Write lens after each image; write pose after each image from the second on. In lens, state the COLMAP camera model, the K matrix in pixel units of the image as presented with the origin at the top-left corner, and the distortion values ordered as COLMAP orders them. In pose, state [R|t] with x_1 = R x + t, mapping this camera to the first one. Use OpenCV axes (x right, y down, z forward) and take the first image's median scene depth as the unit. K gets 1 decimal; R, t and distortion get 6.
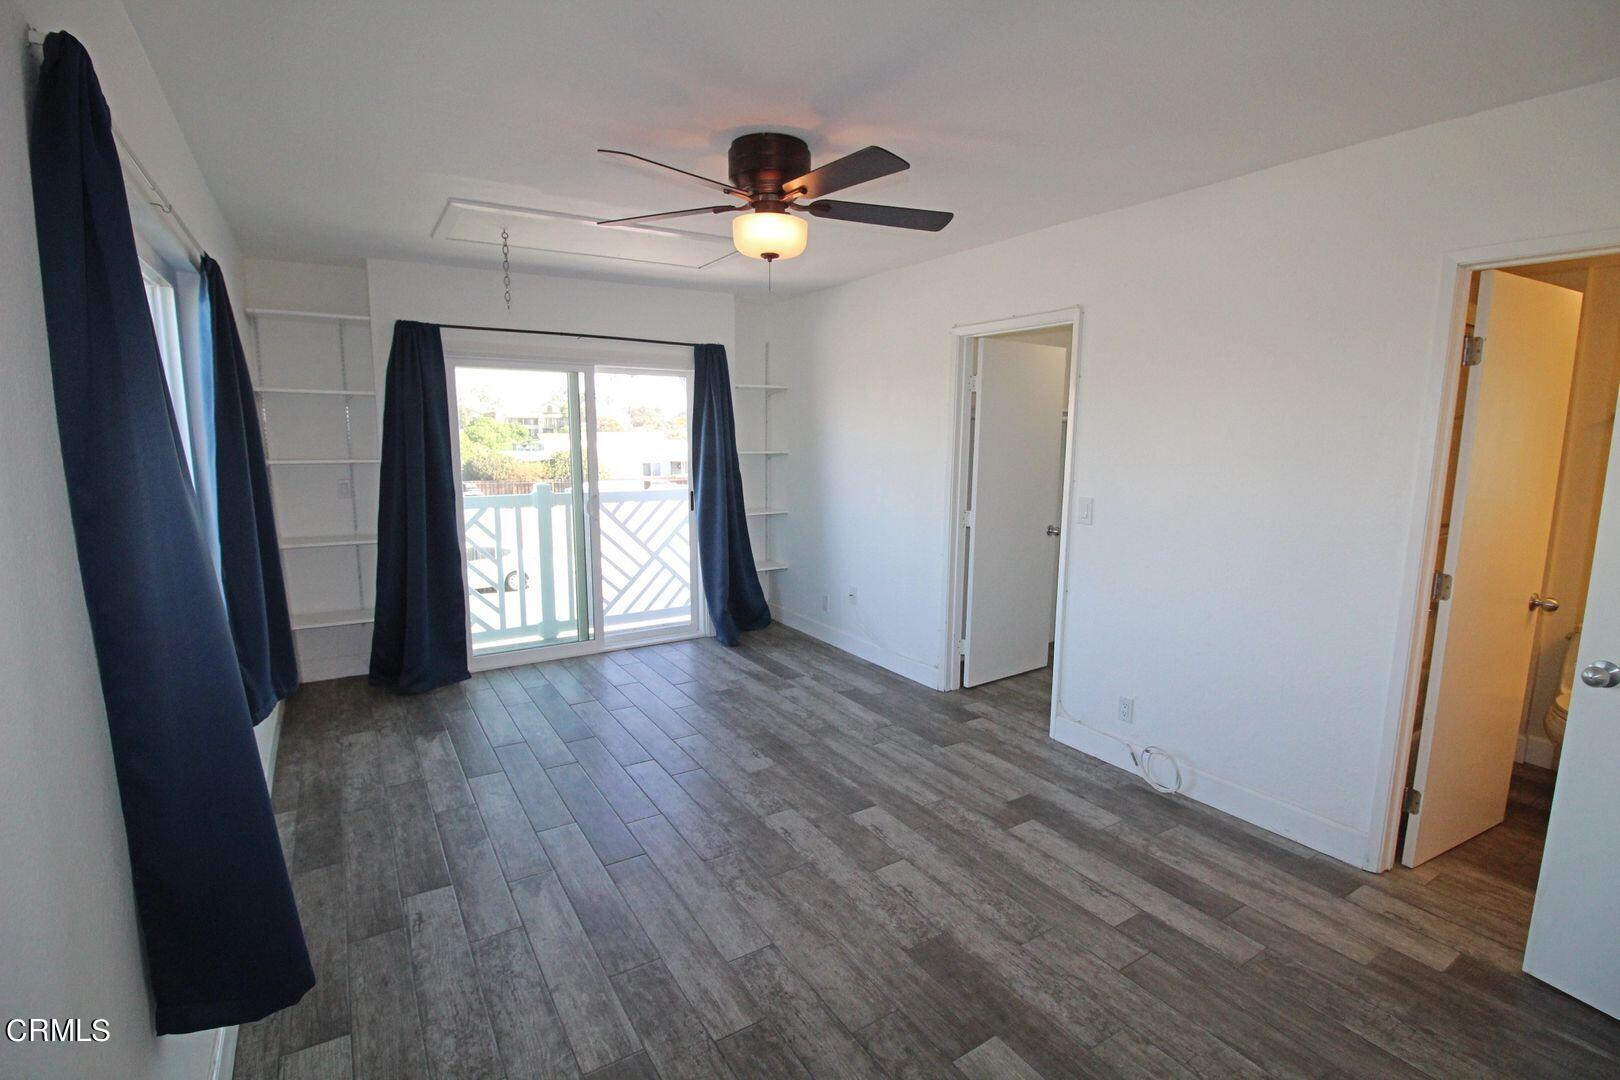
lens RADIAL K [[750.2, 0, 820.0], [0, 750.2, 542.9], [0, 0, 1]] dist [-0.000615, -0.013458]
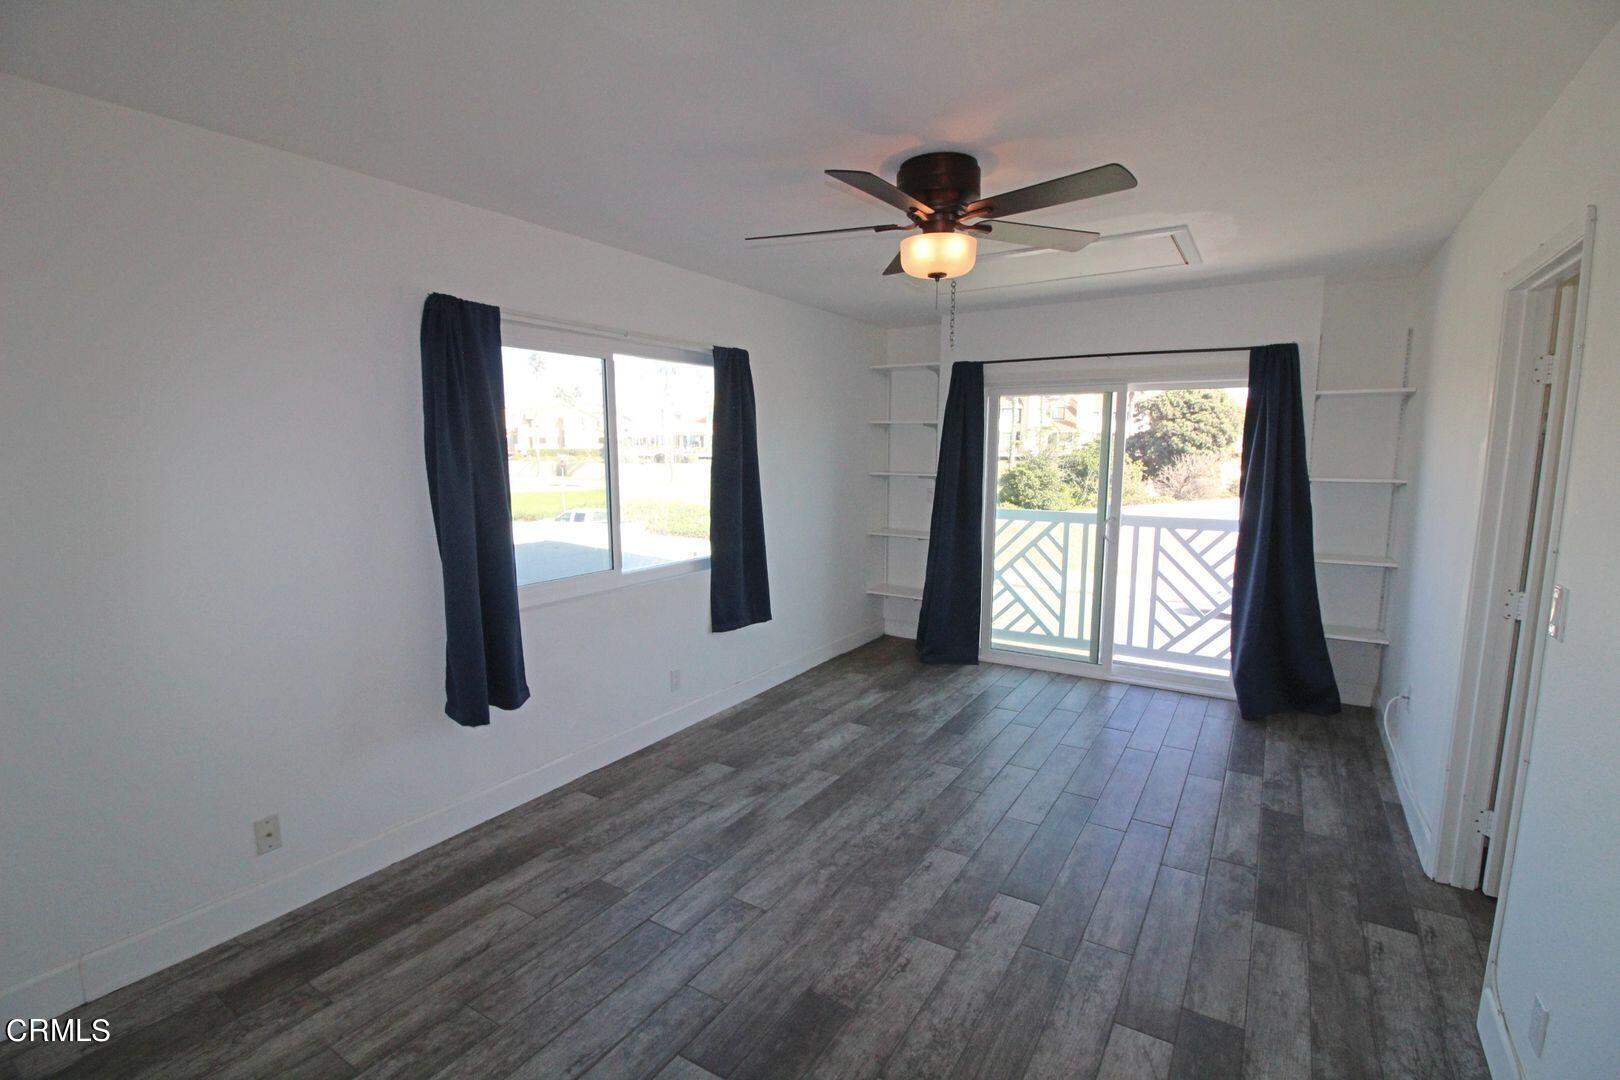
lens RADIAL K [[750.2, 0, 820.0], [0, 750.2, 542.9], [0, 0, 1]] dist [-0.000615, -0.013458]
pose [[0.433025, 0.110147, -0.894627, 0.644519], [-0.132915, 0.989459, 0.057488, -0.057487], [0.891528, 0.094016, 0.443100, 0.372744]]
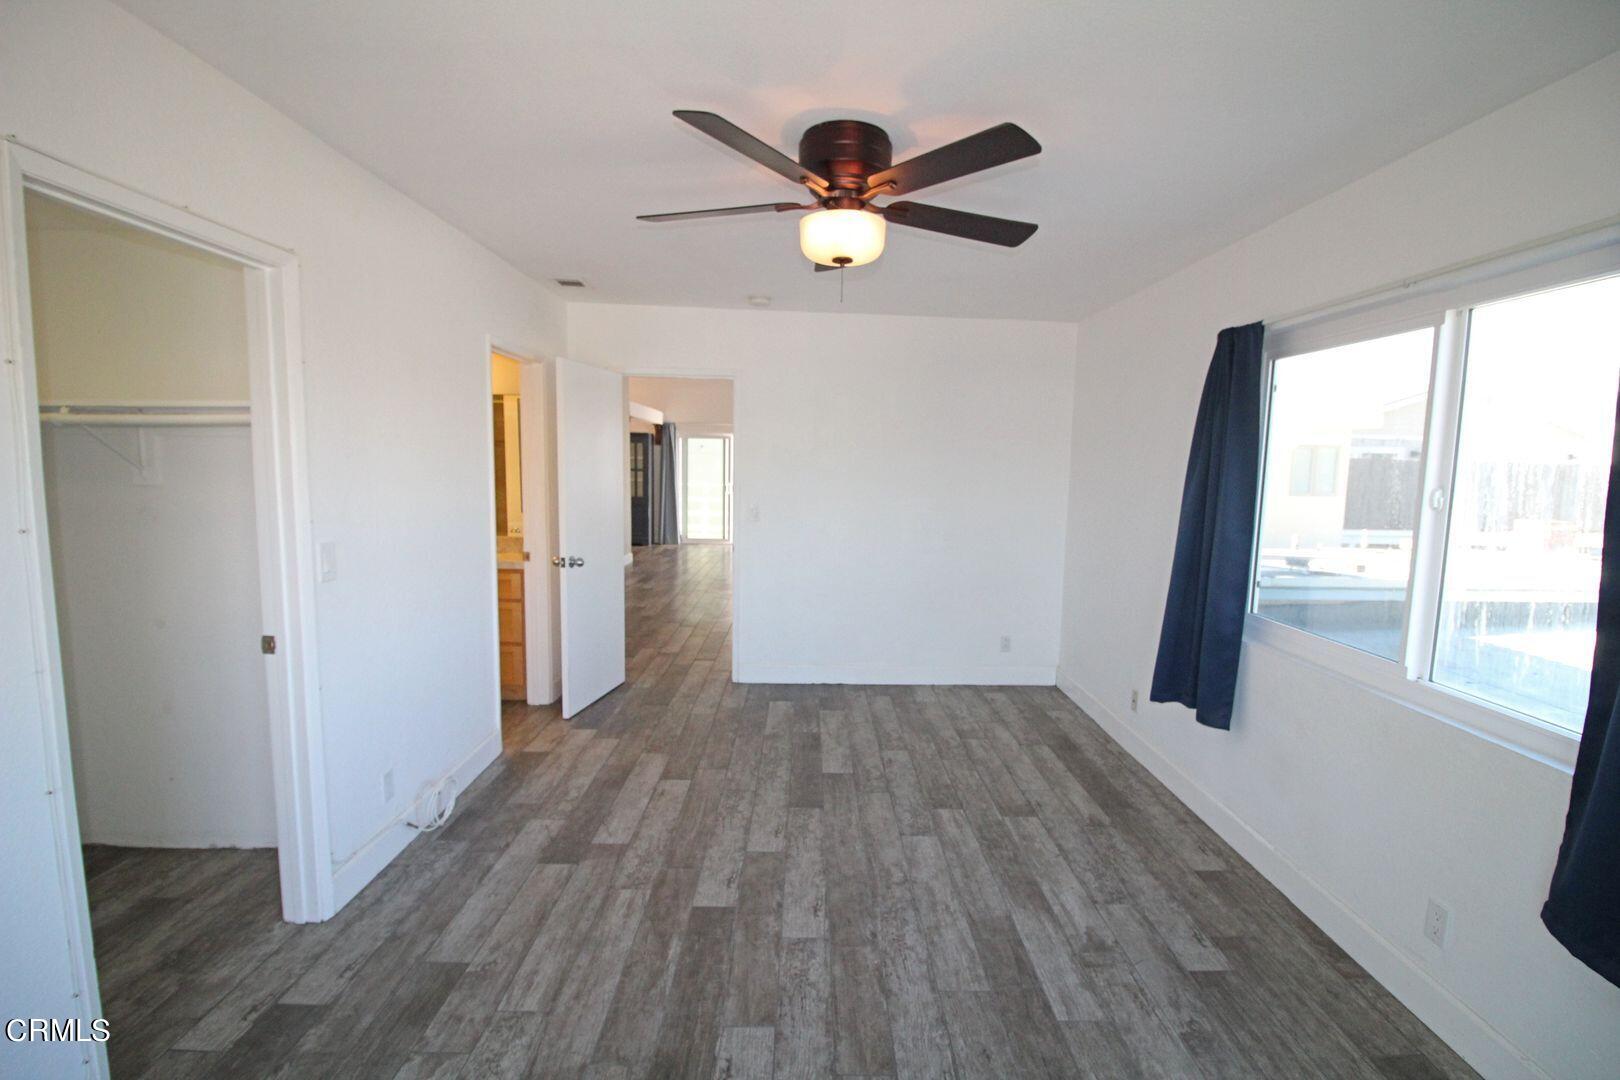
lens RADIAL K [[750.2, 0, 820.0], [0, 750.2, 542.9], [0, 0, 1]] dist [-0.000615, -0.013458]
pose [[-0.849080, -0.080791, 0.522050, -0.431287], [0.052186, 0.970574, 0.235080, -0.219985], [-0.525680, 0.226845, -0.819879, 1.473168]]
